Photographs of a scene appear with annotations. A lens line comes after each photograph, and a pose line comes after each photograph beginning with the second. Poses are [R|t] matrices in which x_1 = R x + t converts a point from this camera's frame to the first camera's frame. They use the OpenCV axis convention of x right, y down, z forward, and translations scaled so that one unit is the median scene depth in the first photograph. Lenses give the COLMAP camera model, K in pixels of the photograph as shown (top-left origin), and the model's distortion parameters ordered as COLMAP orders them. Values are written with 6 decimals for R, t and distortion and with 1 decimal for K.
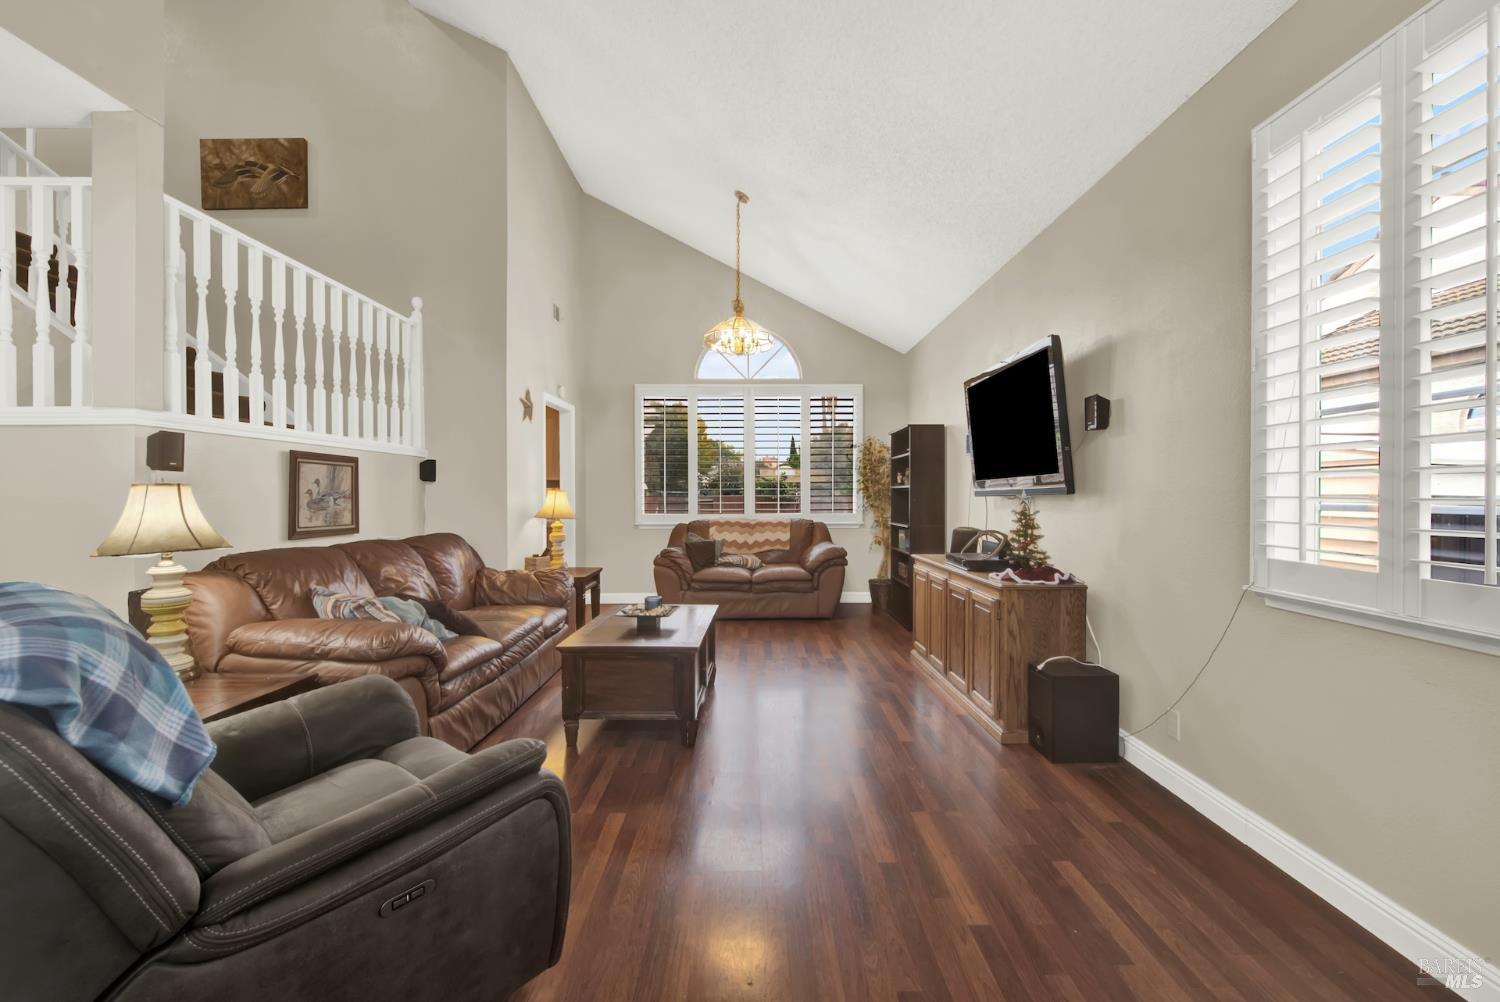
lens RADIAL K [[615.8, 0, 753.2], [0, 615.8, 499.2], [0, 0, 1]] dist [0.004185, -0.002962]
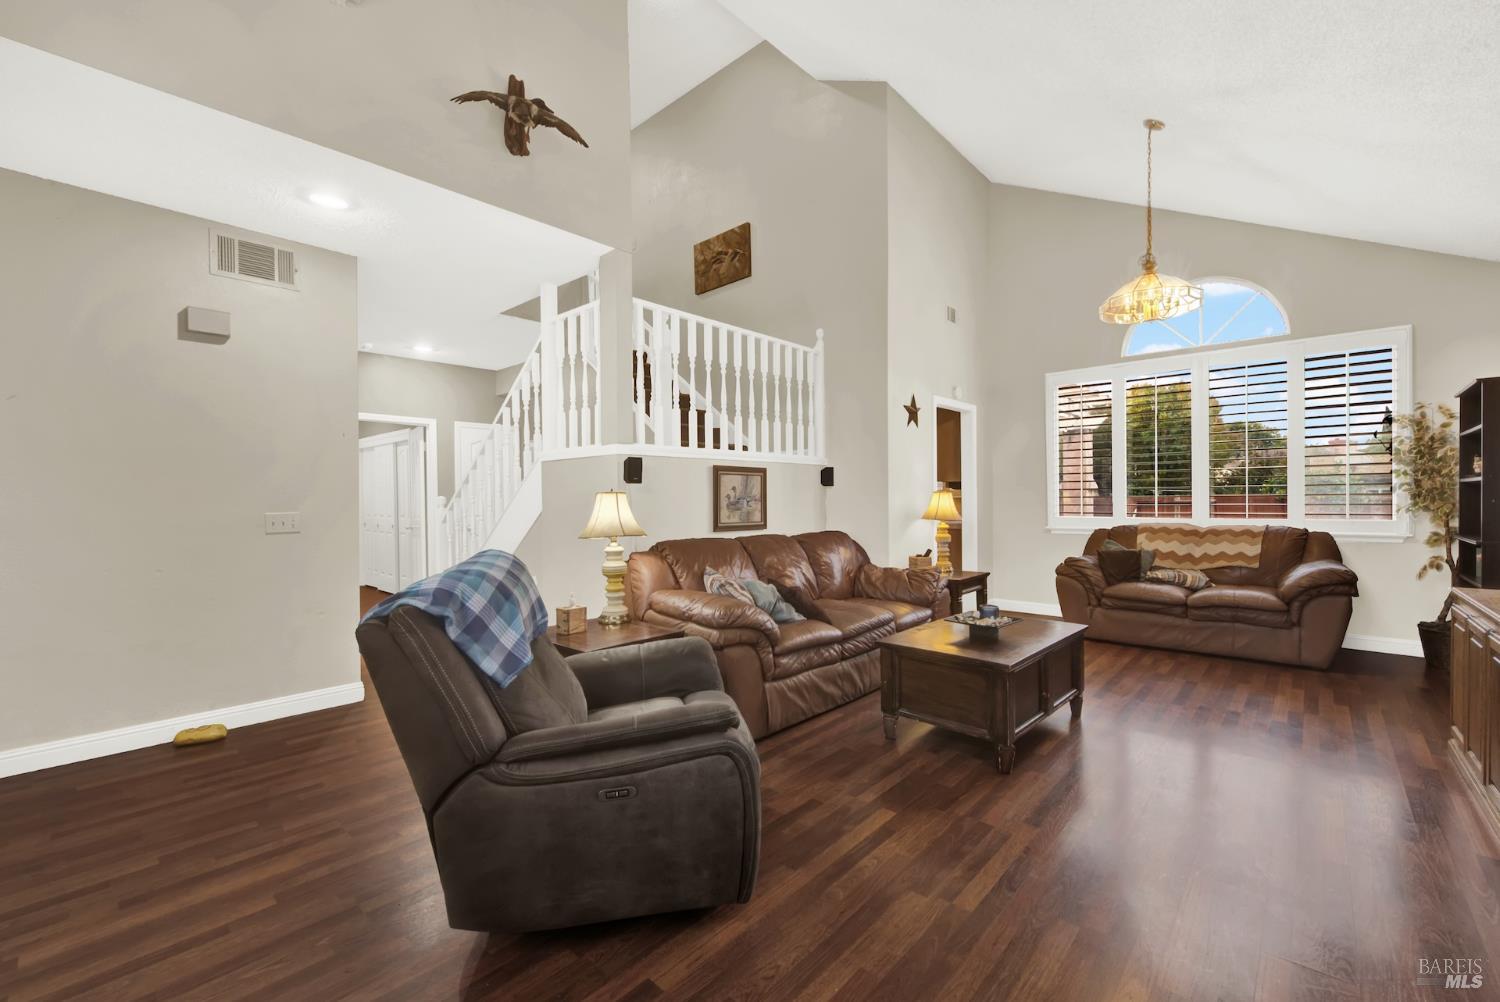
lens RADIAL K [[615.8, 0, 746.4], [0, 615.8, 502.7], [0, 0, 1]] dist [0.004185, -0.002962]
pose [[0.733358, -0.000612, -0.679842, 0.165453], [0.004145, 0.999985, 0.003572, -0.002117], [0.679830, -0.005437, 0.733350, 0.053471]]
